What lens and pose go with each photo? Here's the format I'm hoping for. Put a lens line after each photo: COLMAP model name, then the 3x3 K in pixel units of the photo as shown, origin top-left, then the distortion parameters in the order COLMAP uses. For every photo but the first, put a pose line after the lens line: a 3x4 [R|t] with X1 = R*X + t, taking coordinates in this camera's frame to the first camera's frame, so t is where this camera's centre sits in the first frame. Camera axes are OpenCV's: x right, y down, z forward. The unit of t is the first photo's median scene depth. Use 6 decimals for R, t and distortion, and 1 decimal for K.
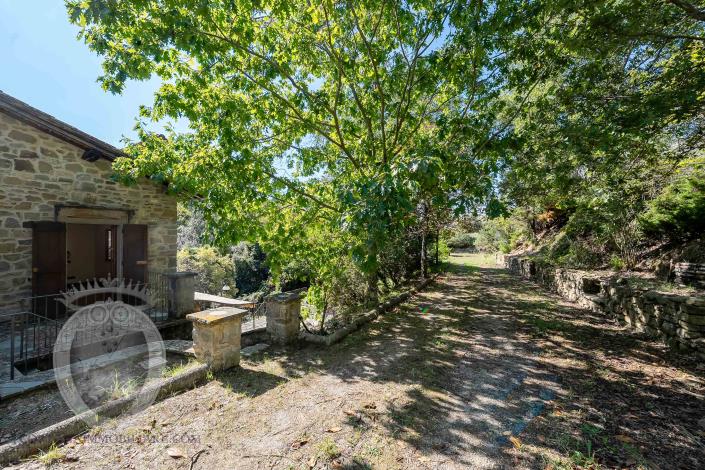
lens RADIAL K [[293.7, 0, 352.1], [0, 293.7, 233.2], [0, 0, 1]] dist [0.000638, 0.000153]
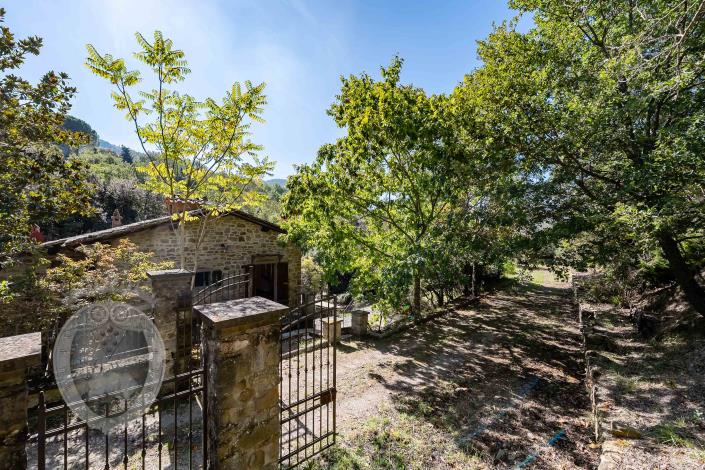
lens RADIAL K [[293.7, 0, 350.2], [0, 293.7, 236.1], [0, 0, 1]] dist [0.000638, 0.000153]
pose [[0.958922, 0.009457, -0.283514, 0.293301], [-0.003900, 0.999789, 0.020156, -0.374300], [0.283644, -0.018222, 0.958756, -1.014925]]
